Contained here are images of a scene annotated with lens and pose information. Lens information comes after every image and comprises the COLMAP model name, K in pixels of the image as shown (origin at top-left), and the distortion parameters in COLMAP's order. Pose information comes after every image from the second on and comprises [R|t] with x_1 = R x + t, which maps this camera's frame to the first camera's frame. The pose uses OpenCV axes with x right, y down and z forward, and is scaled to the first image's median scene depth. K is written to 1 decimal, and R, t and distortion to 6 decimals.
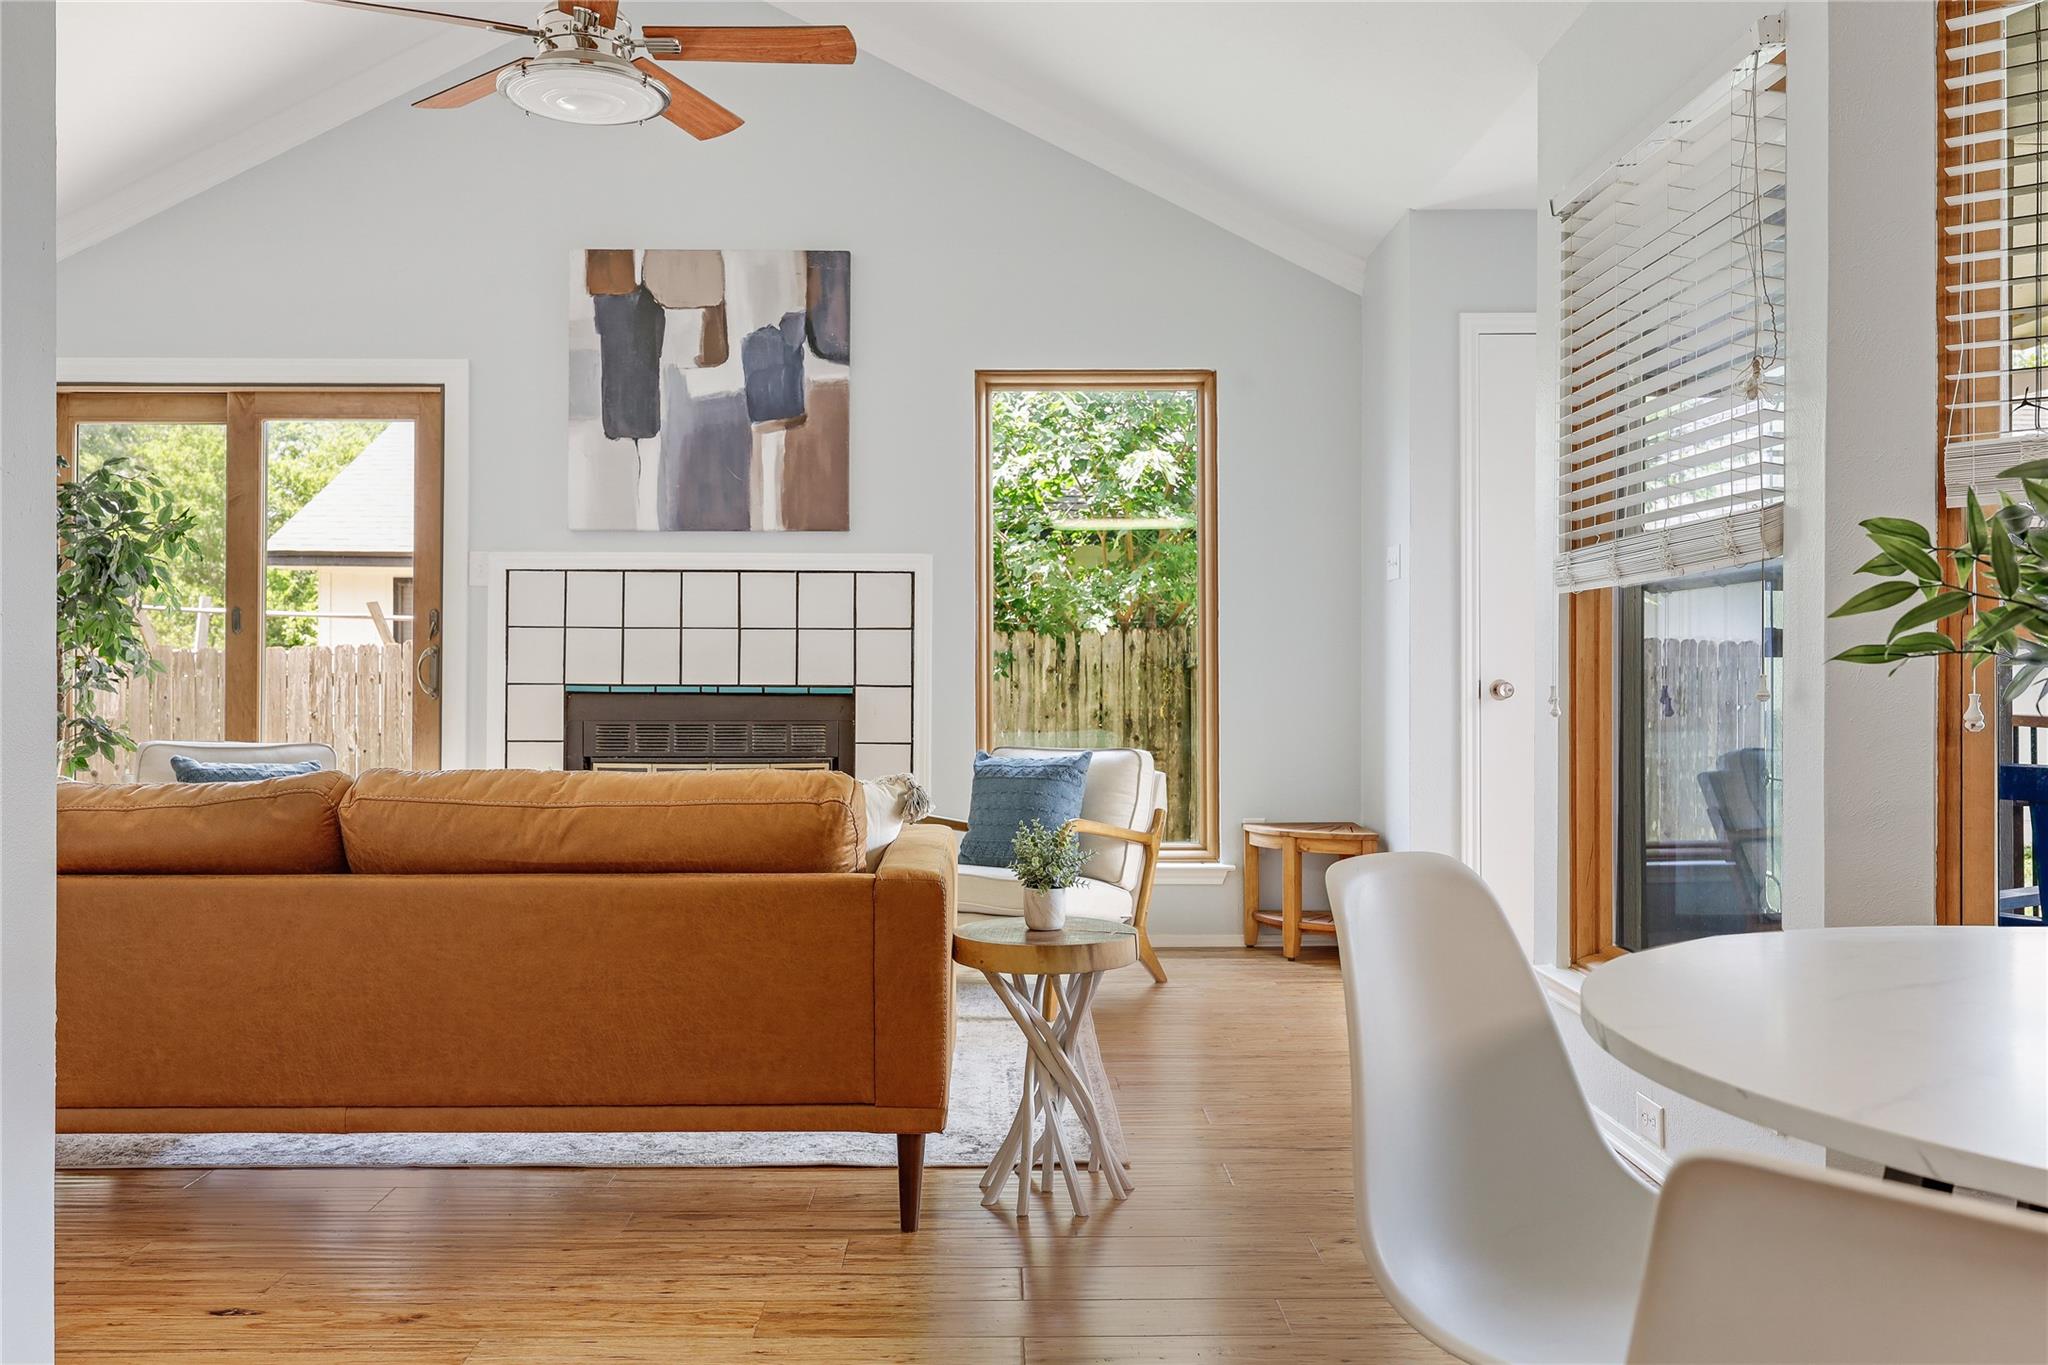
lens RADIAL K [[1644.8, 0, 1005.7], [0, 1644.8, 660.9], [0, 0, 1]] dist [0.009135, -0.013679]
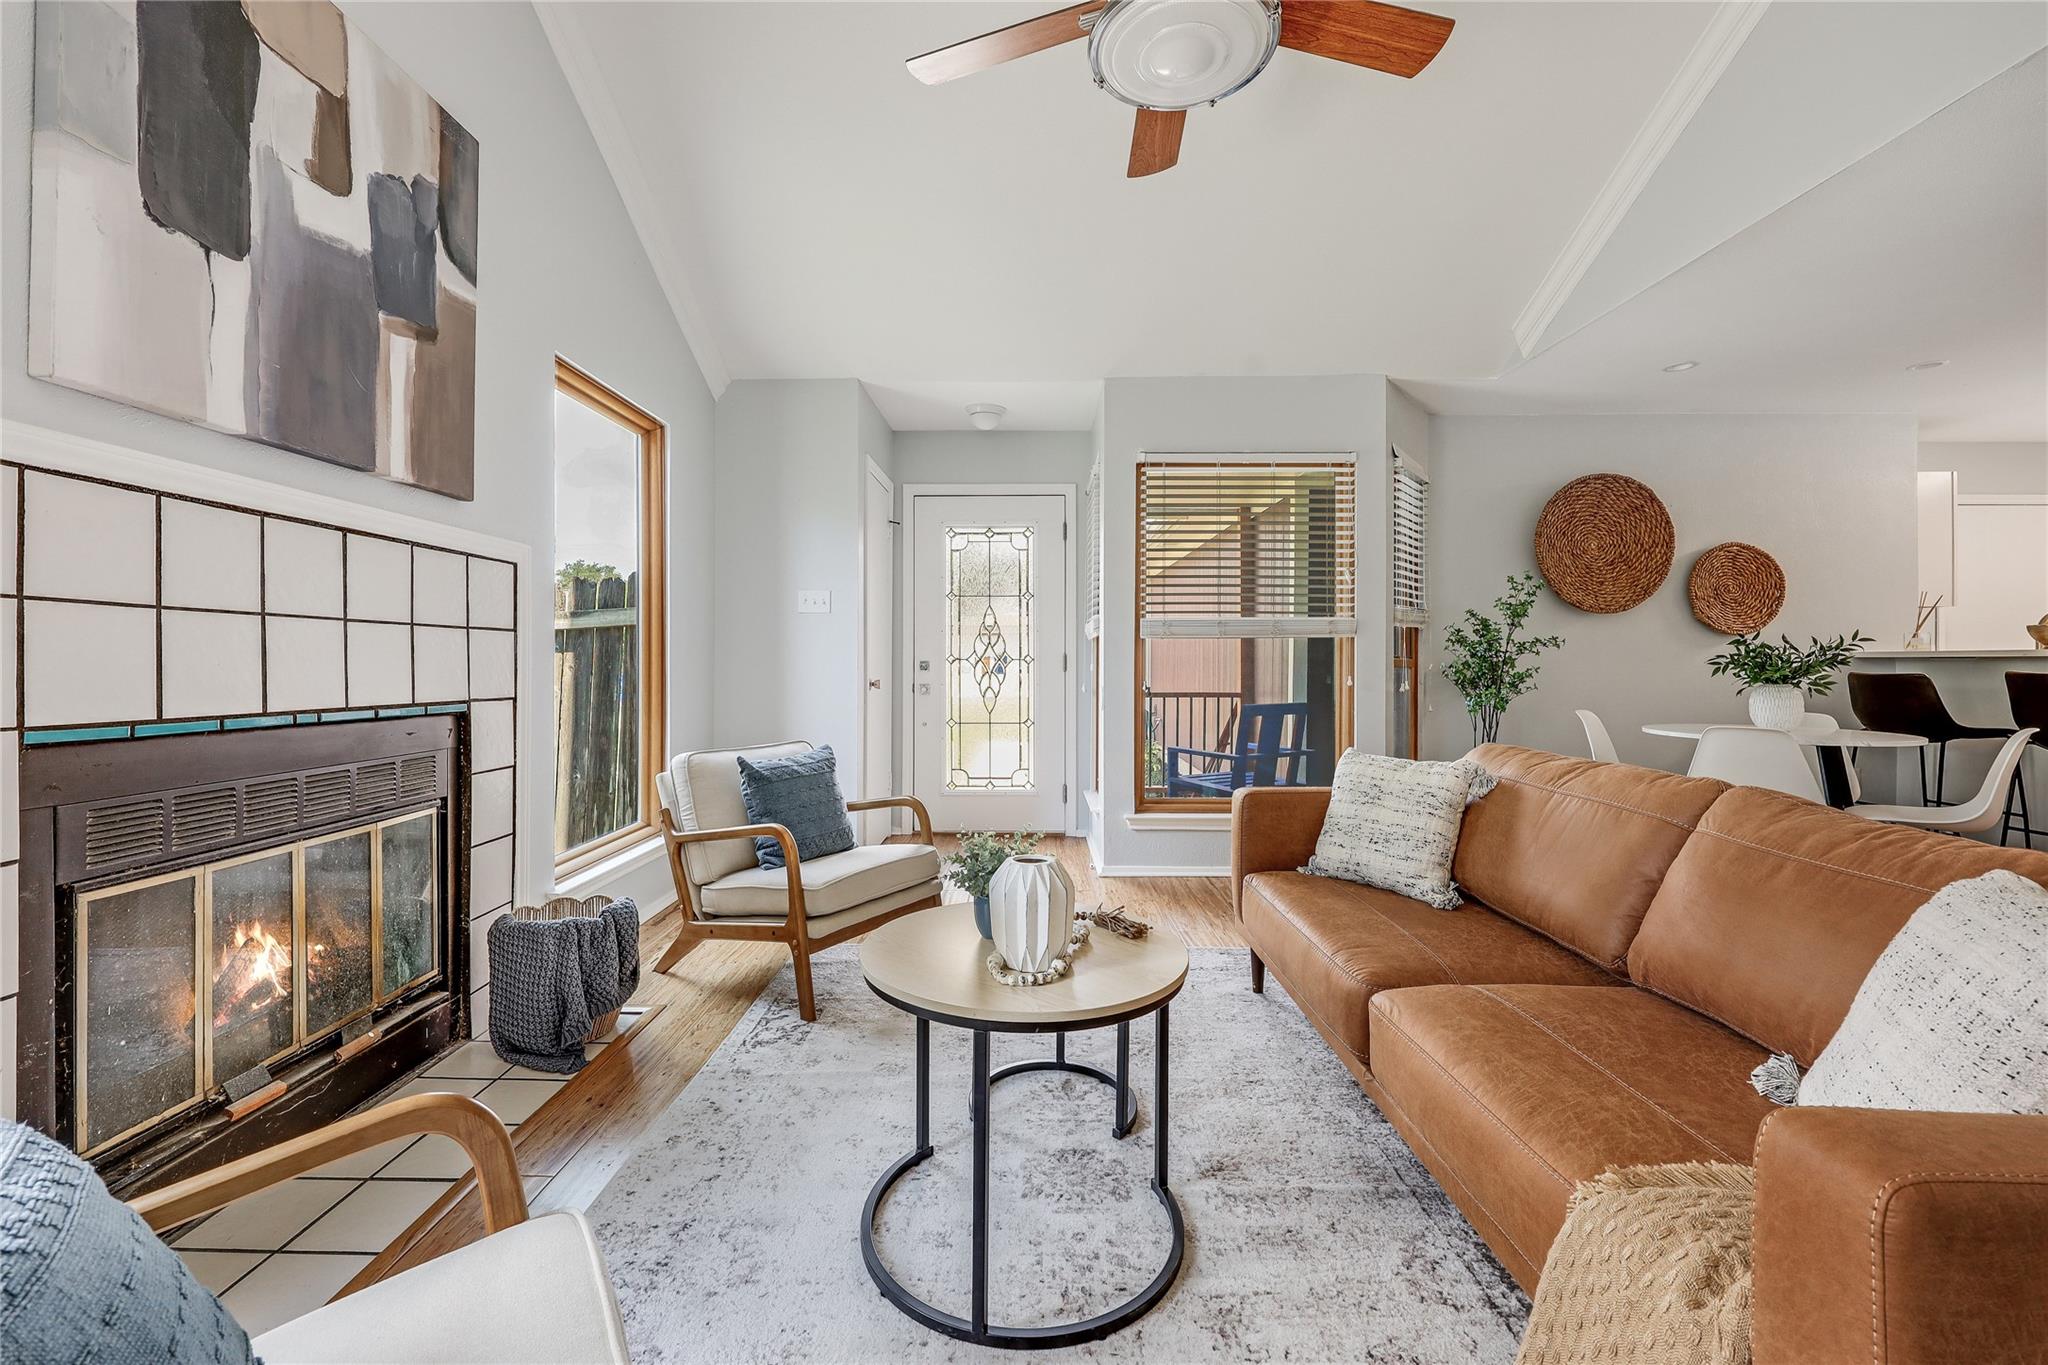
lens RADIAL K [[840.9, 0, 1022.6], [0, 840.9, 656.5], [0, 0, 1]] dist [-0.002237, 0.000146]
pose [[0.015788, 0.006696, 0.999853, -0.485781], [-0.009591, 0.999933, -0.006545, -0.005834], [-0.999829, -0.009486, 0.015851, 0.734743]]
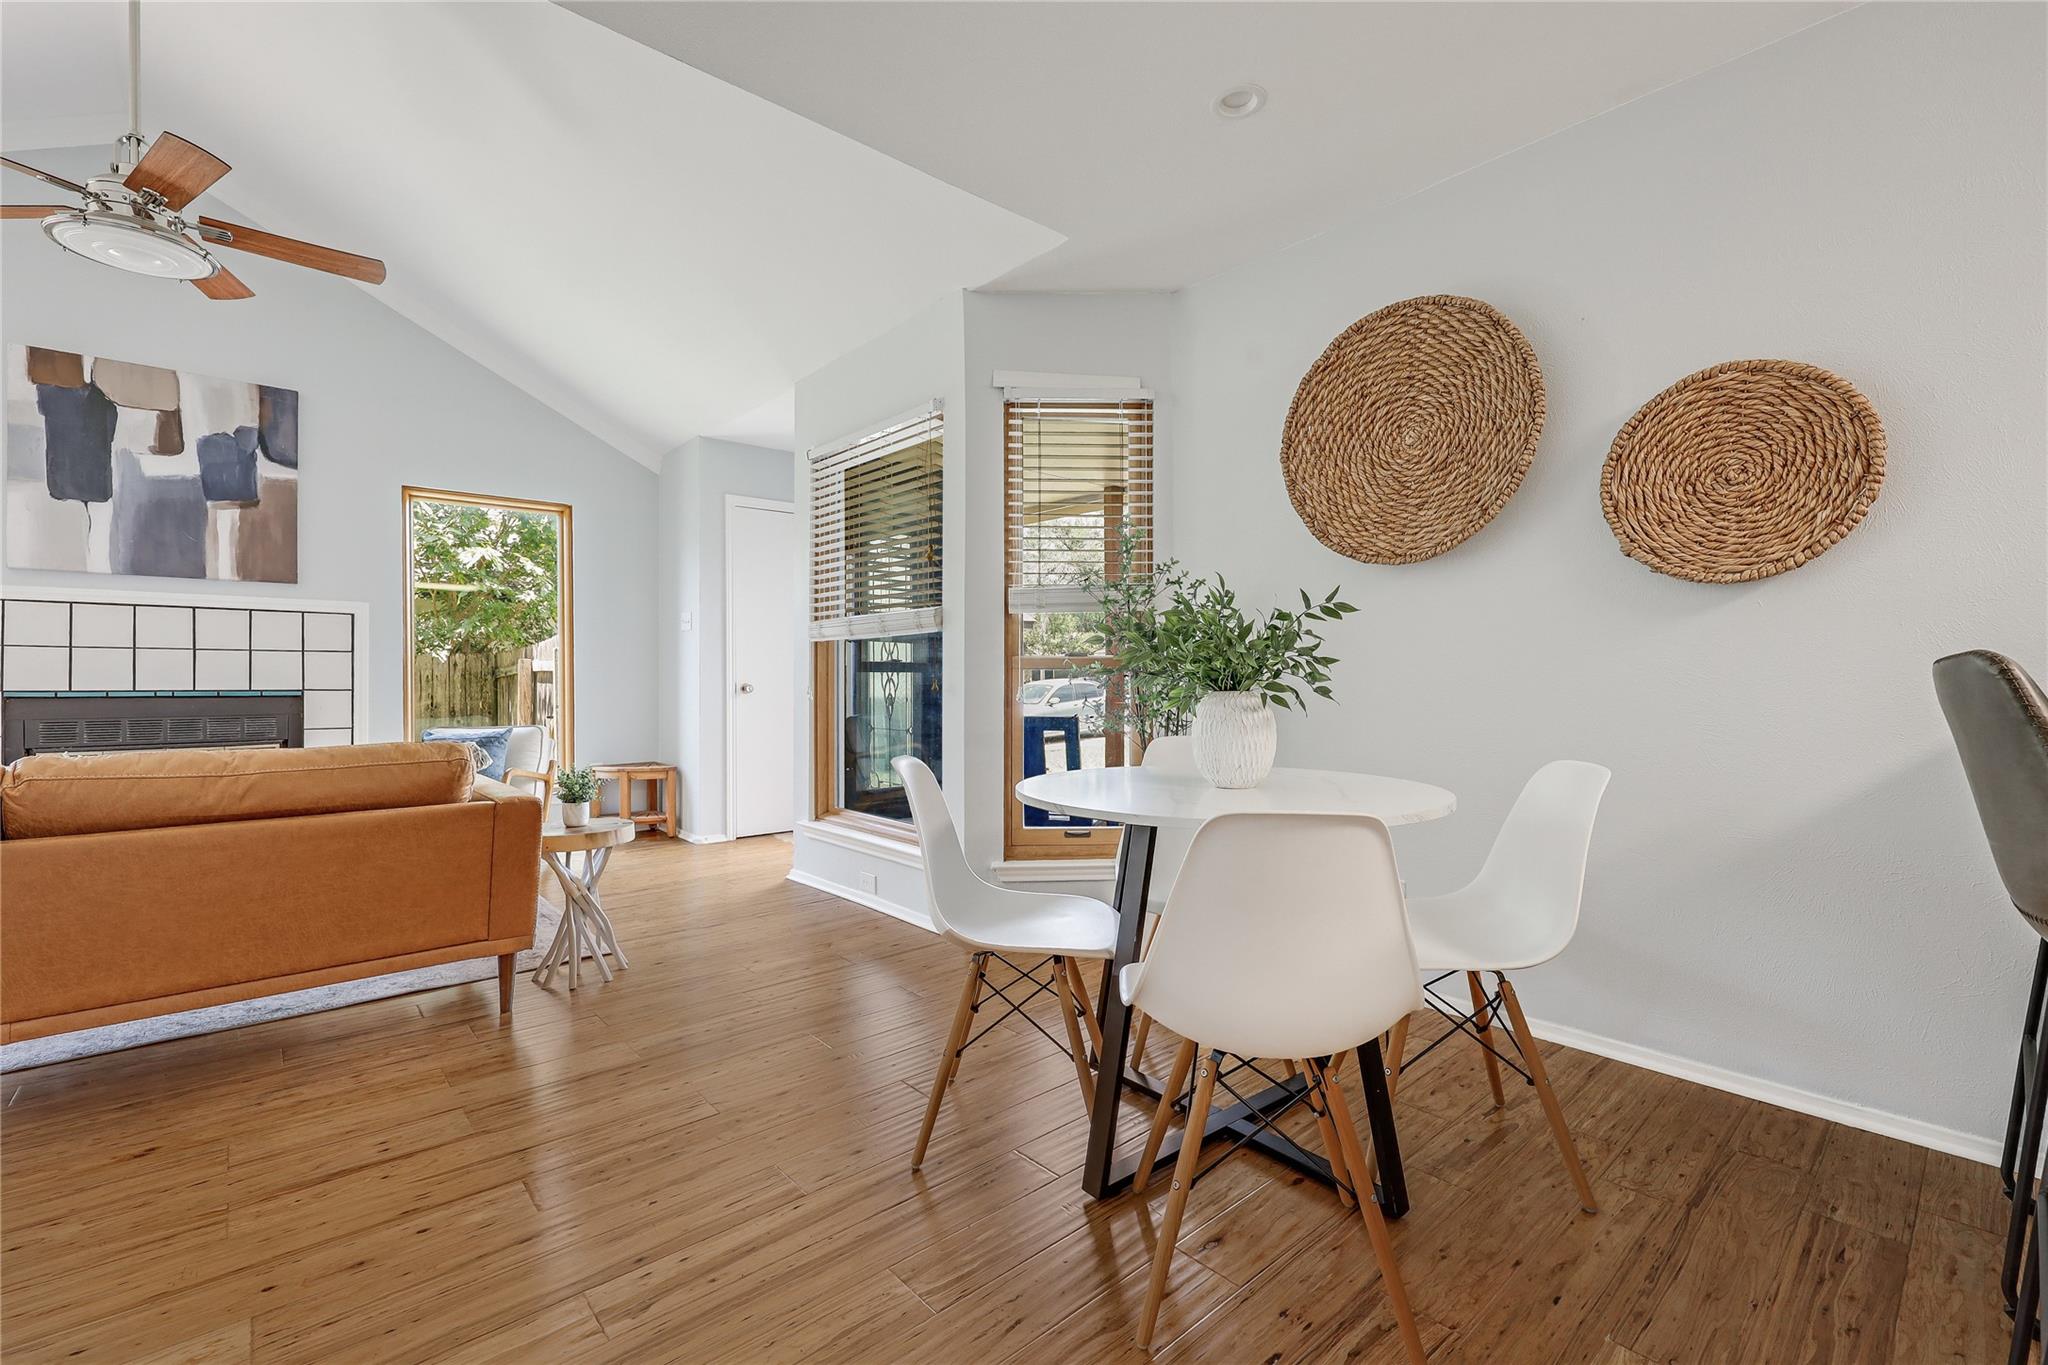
lens RADIAL K [[880.7, 0, 1028.2], [0, 880.7, 680.1], [0, 0, 1]] dist [0.000473, -0.000691]
pose [[0.753477, -0.002779, 0.657468, -0.121252], [-0.002084, 0.999976, 0.006615, -0.000100], [-0.657471, -0.006355, 0.753453, -0.013730]]
